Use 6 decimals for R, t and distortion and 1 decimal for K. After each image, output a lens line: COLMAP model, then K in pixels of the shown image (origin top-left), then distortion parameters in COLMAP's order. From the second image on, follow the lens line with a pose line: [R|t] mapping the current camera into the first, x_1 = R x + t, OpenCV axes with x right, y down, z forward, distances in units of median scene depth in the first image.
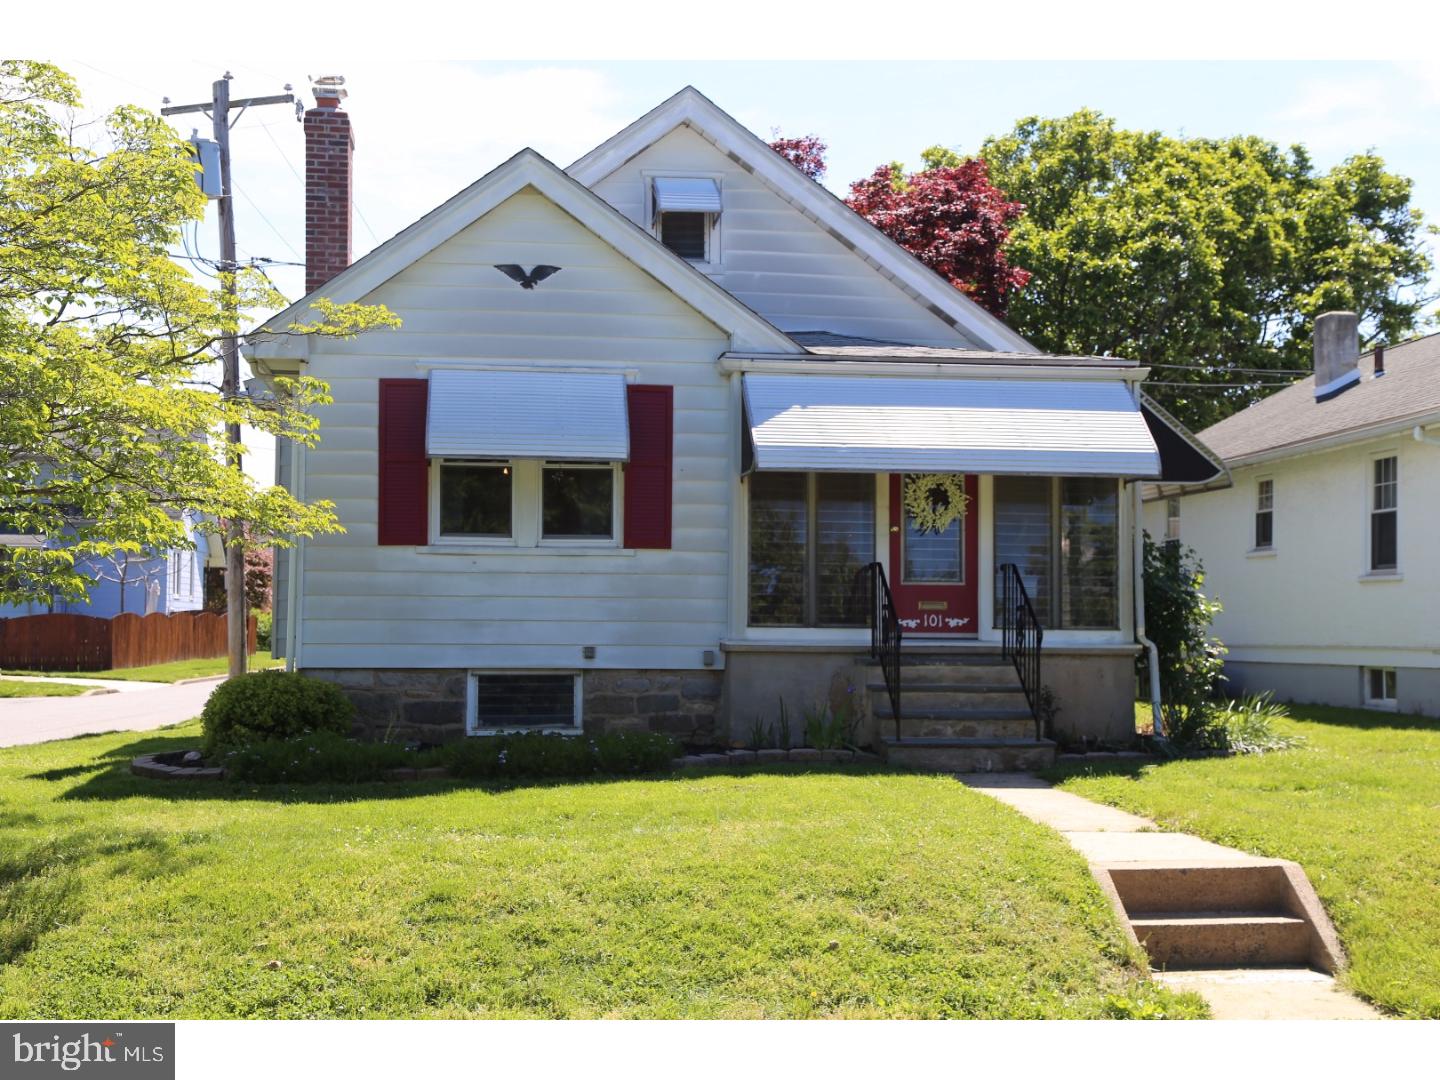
lens RADIAL K [[2023.8, 0, 720.0], [0, 2023.8, 540.0], [0, 0, 1]] dist [0.155285, 0.012306]
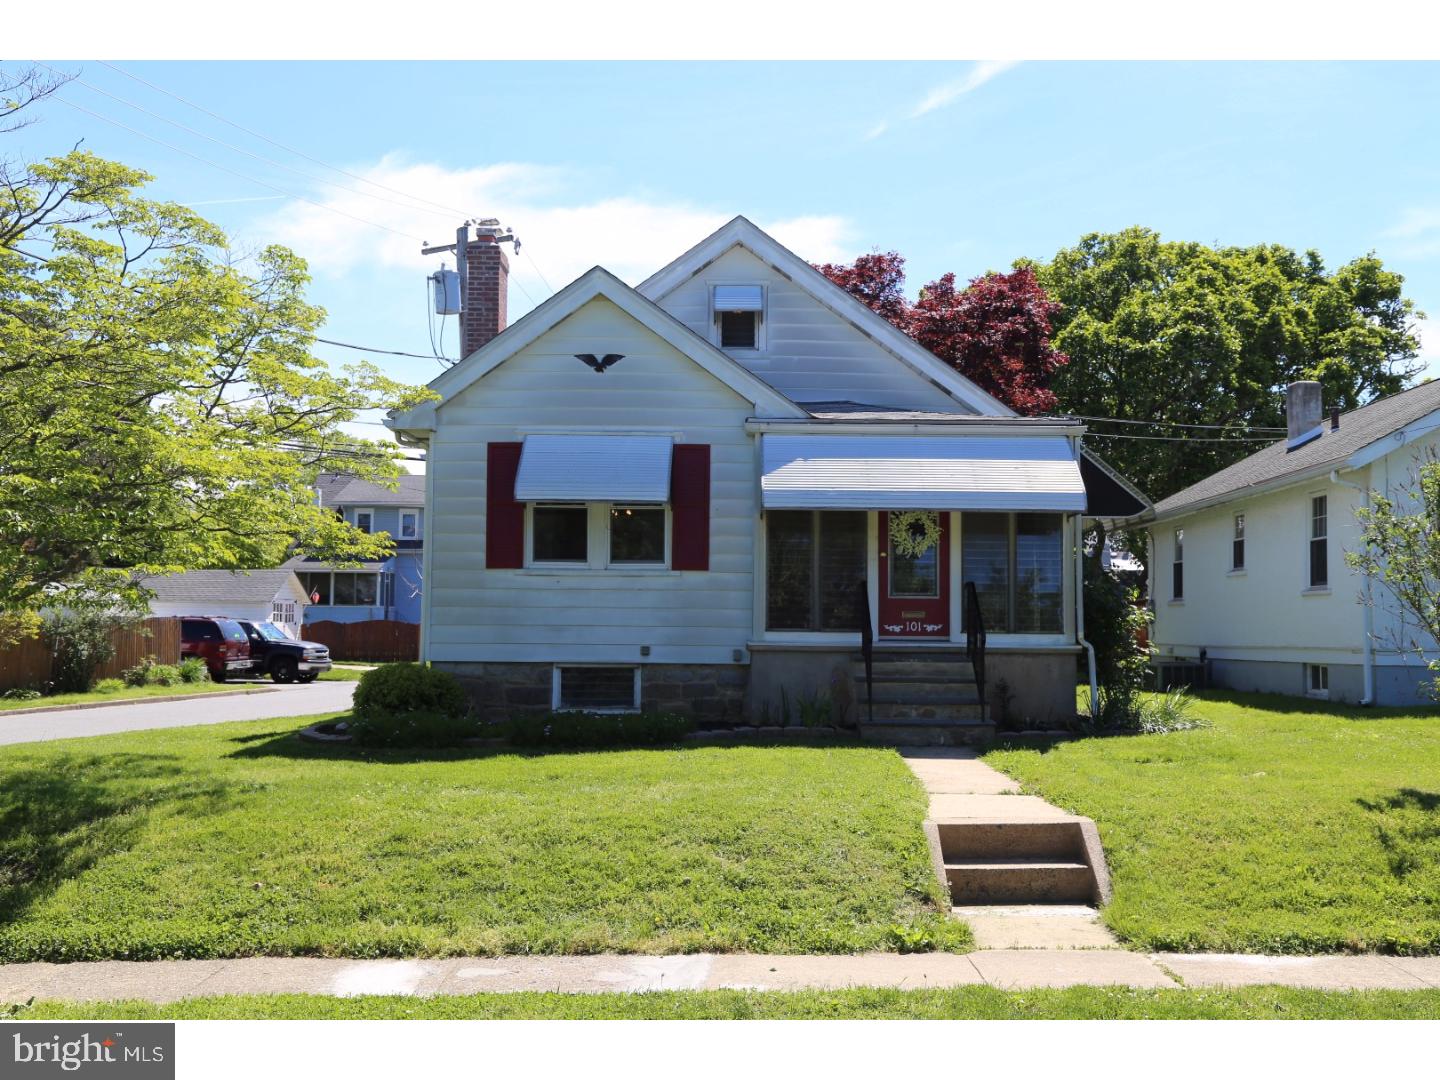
lens RADIAL K [[1545.5, 0, 720.0], [0, 1545.5, 540.0], [0, 0, 1]] dist [0.035879, 0.015279]
pose [[0.991977, -0.005662, -0.126291, 0.107722], [0.003606, 0.999857, -0.016503, 0.001137], [0.126367, 0.015915, 0.991856, 0.022247]]
